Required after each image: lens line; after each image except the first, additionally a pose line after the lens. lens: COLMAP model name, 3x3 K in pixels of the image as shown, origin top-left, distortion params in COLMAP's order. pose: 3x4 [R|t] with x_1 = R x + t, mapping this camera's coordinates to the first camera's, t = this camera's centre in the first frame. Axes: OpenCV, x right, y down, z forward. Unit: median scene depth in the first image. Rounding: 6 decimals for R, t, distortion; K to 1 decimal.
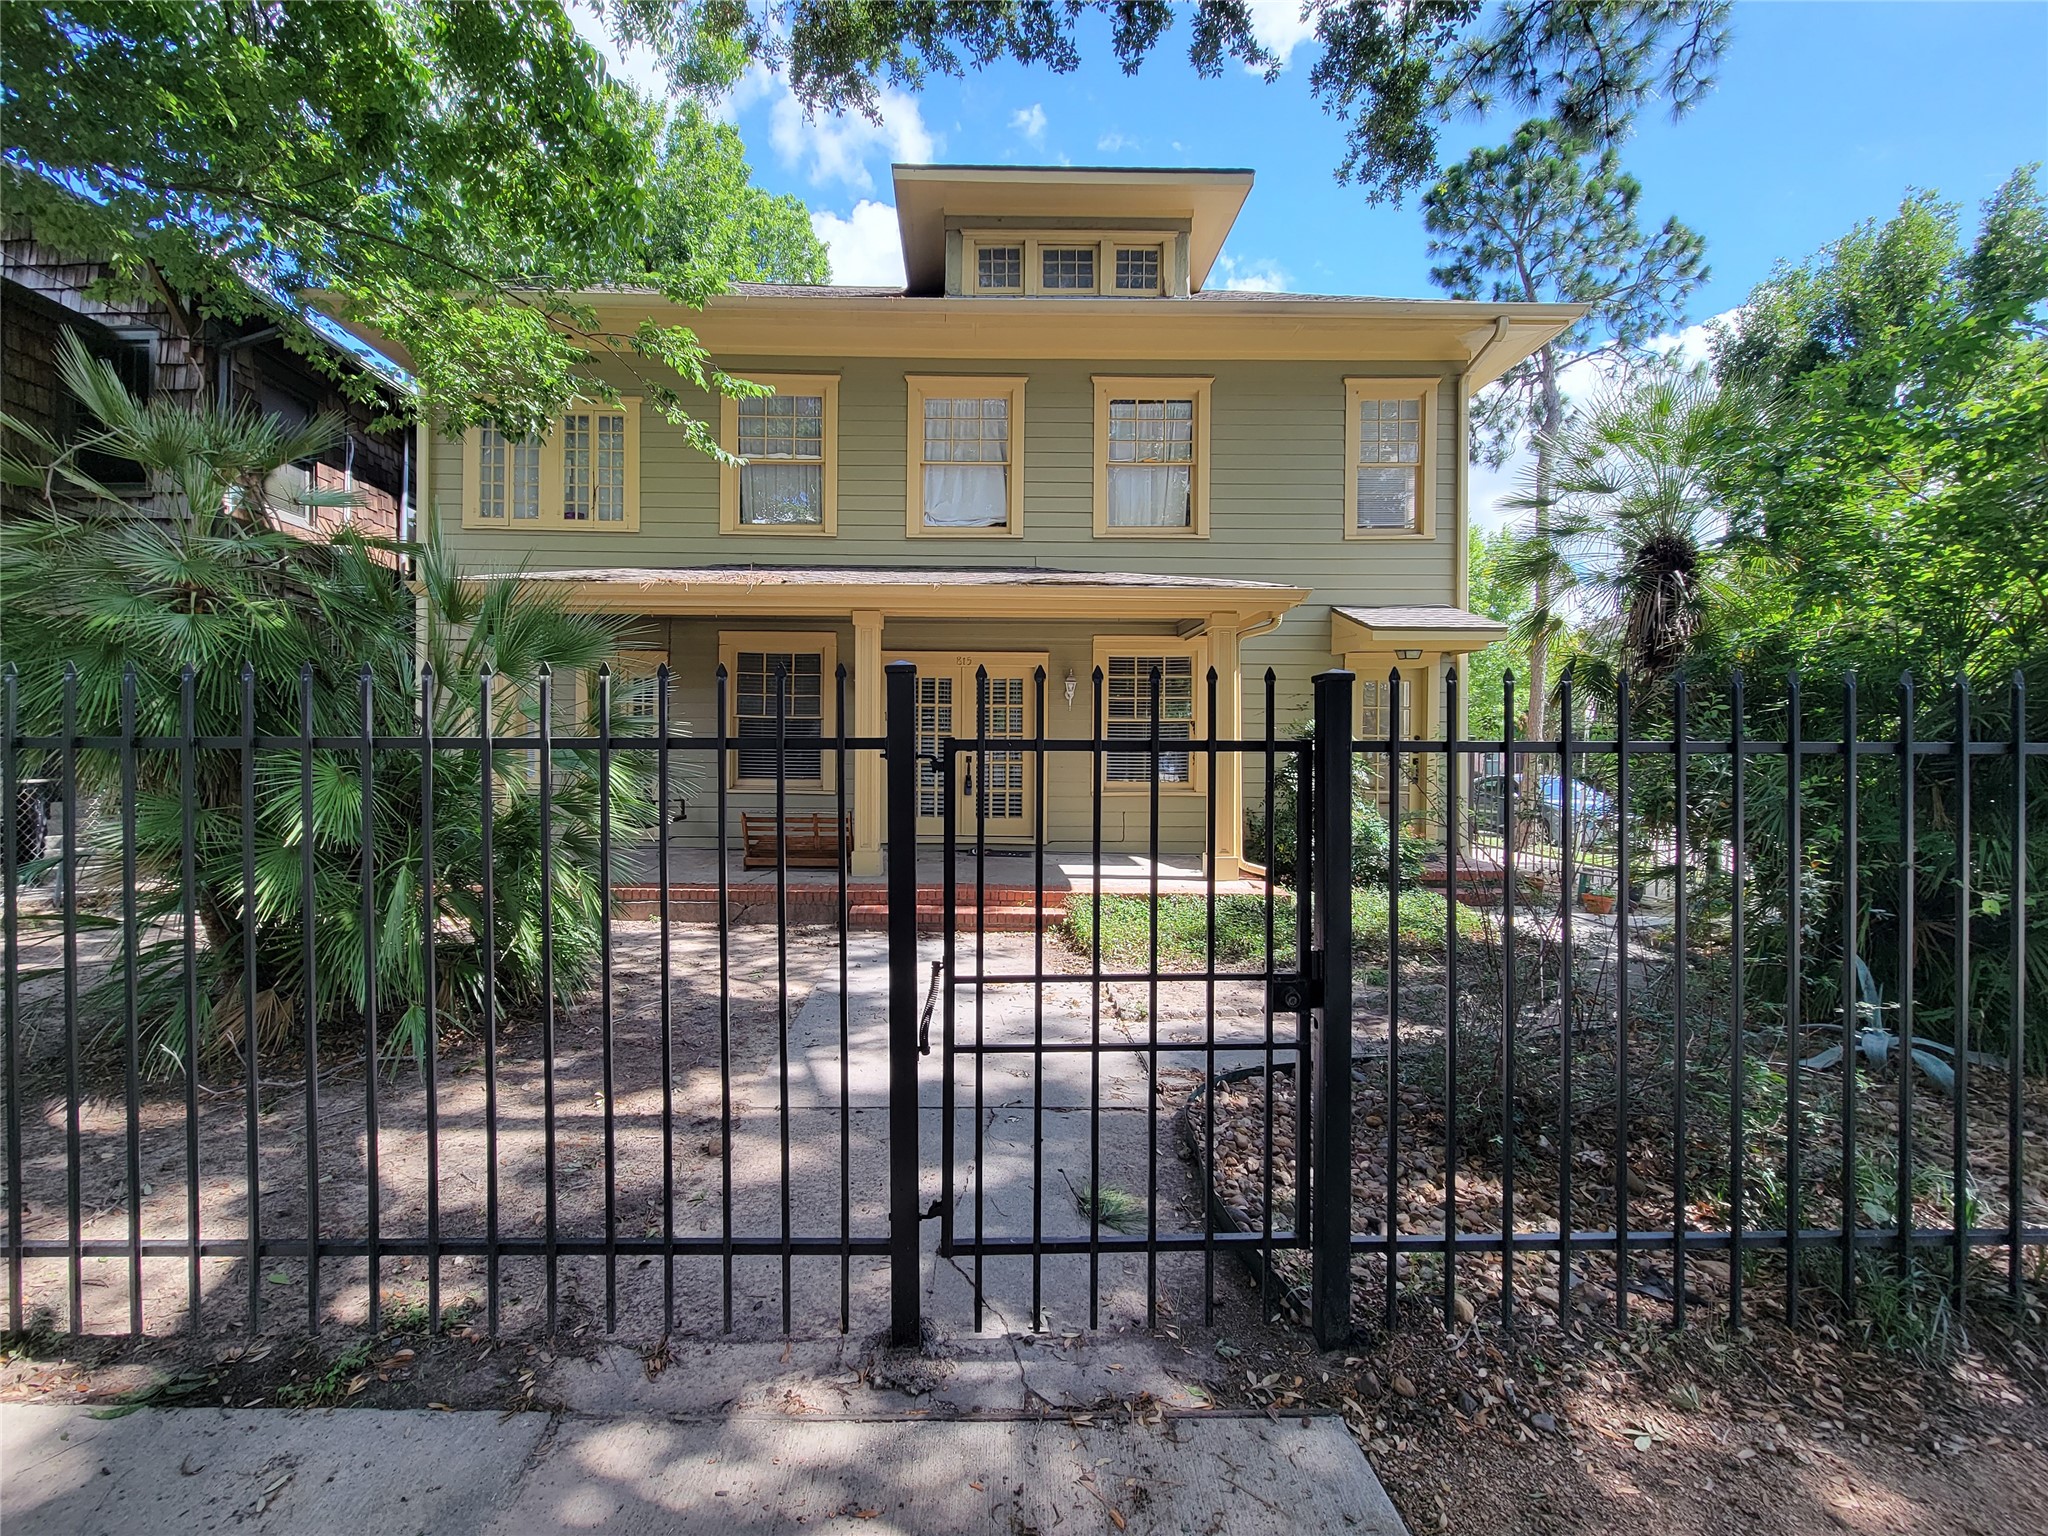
lens RADIAL K [[1423.8, 0, 1040.0], [0, 1423.8, 738.6], [0, 0, 1]] dist [0.006483, -0.001014]
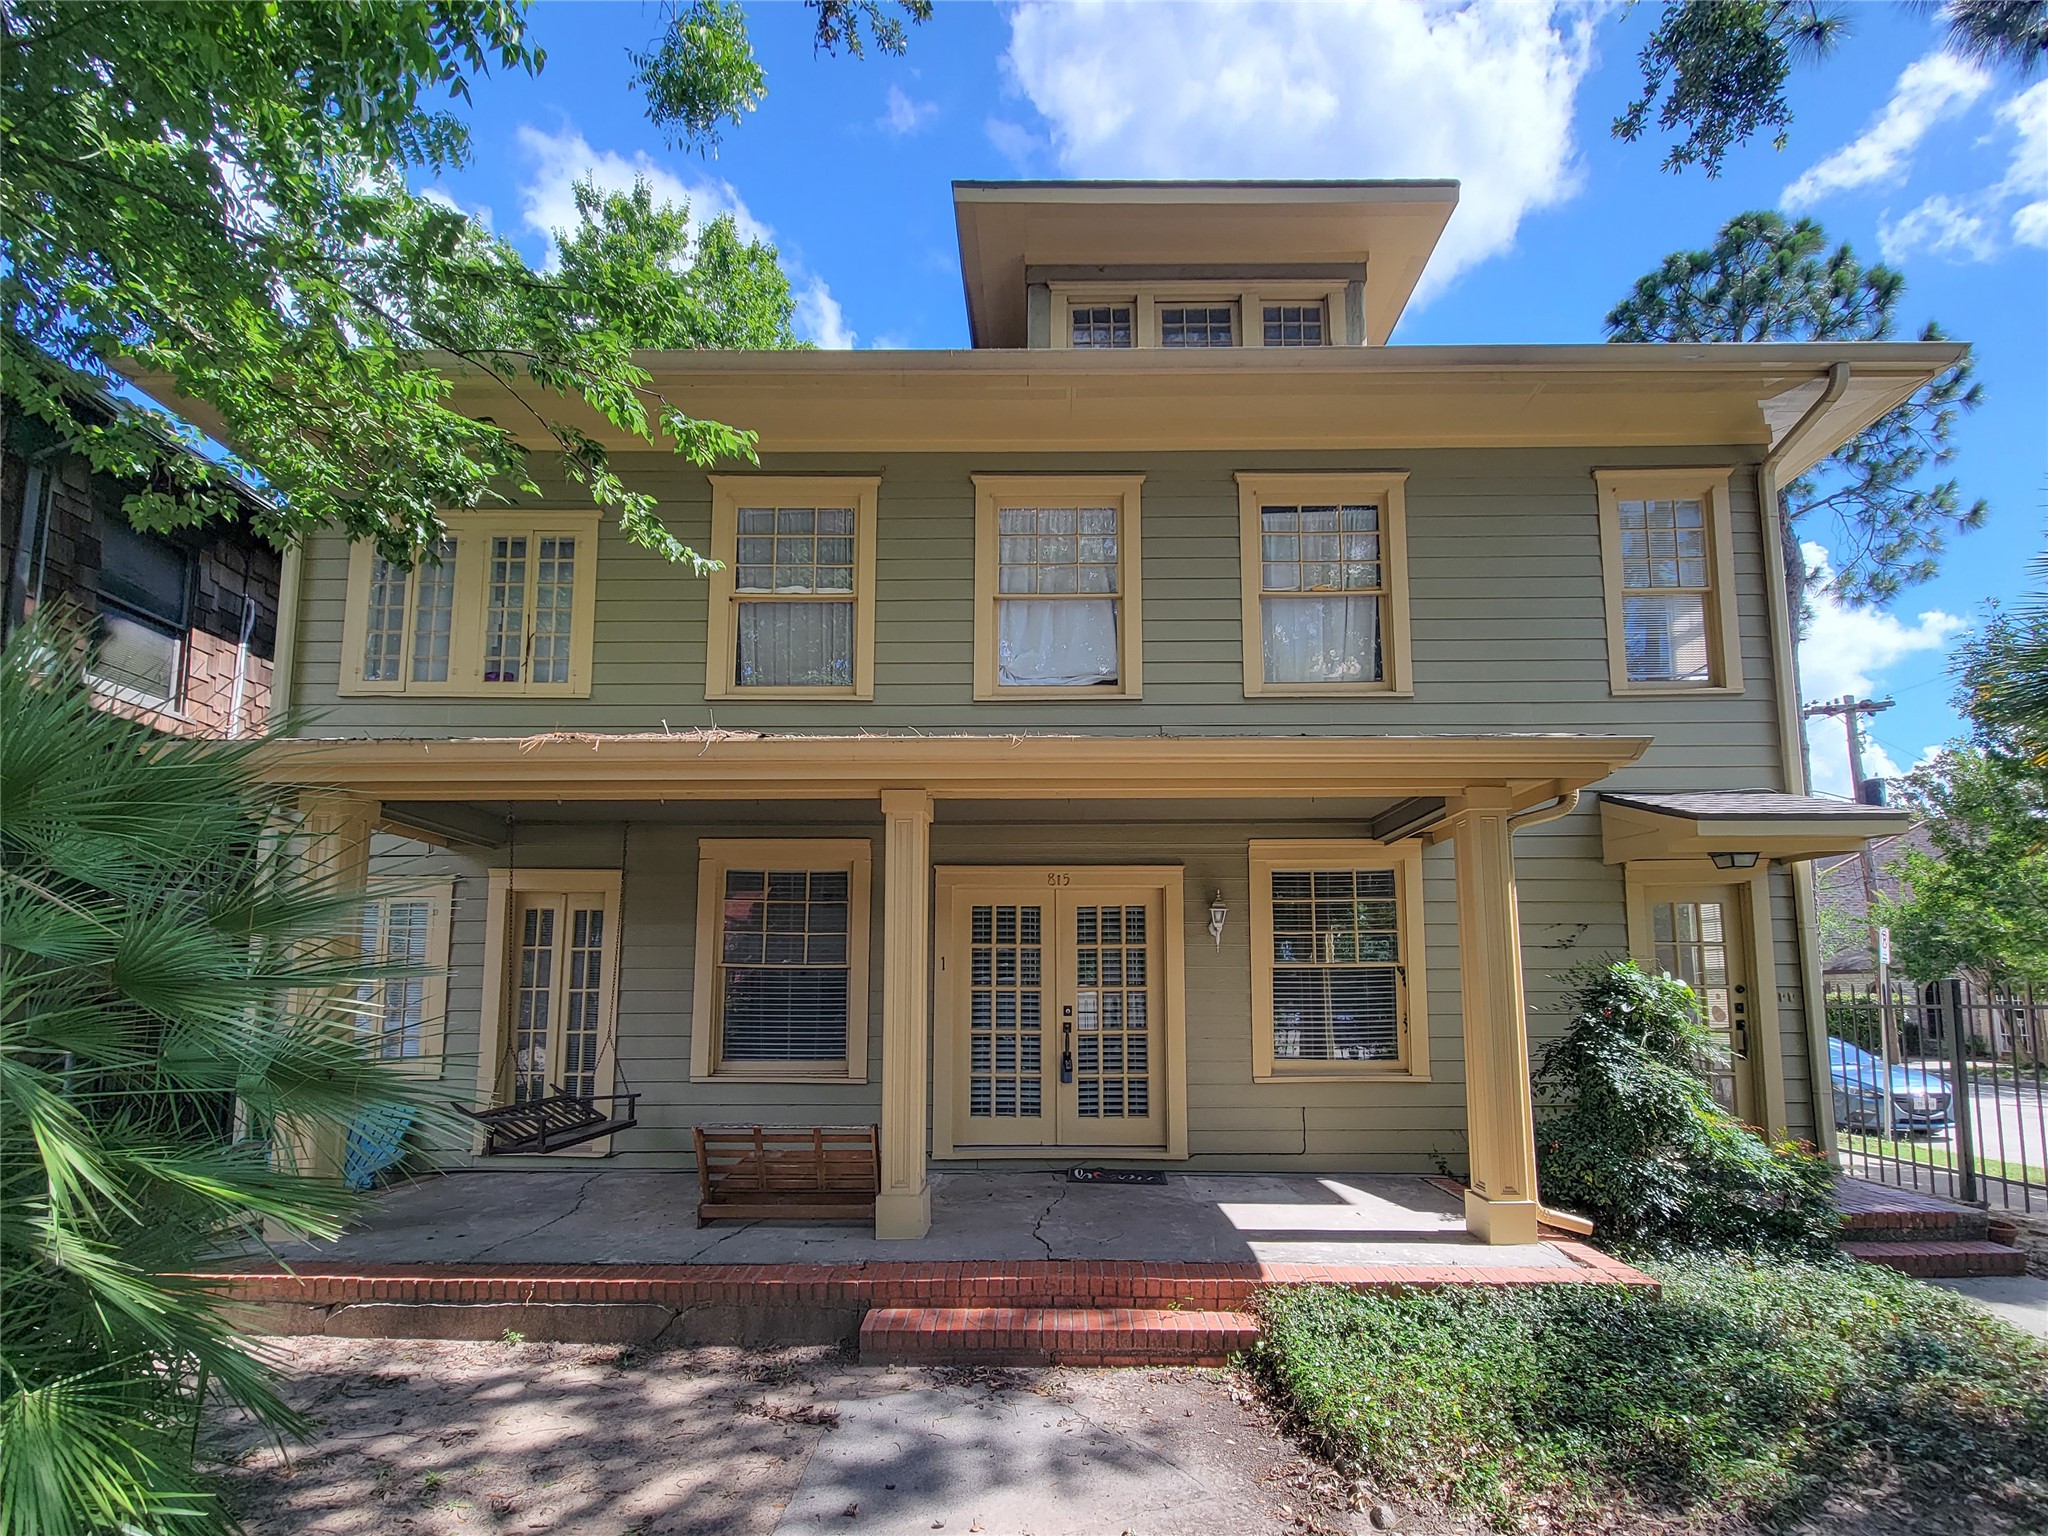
lens RADIAL K [[1423.8, 0, 1040.0], [0, 1423.8, 738.6], [0, 0, 1]] dist [0.006483, -0.001014]
pose [[0.998251, -0.018514, -0.056147, -0.022950], [0.008680, 0.985306, -0.170577, -0.005105], [0.058480, 0.169791, 0.983743, 0.321800]]
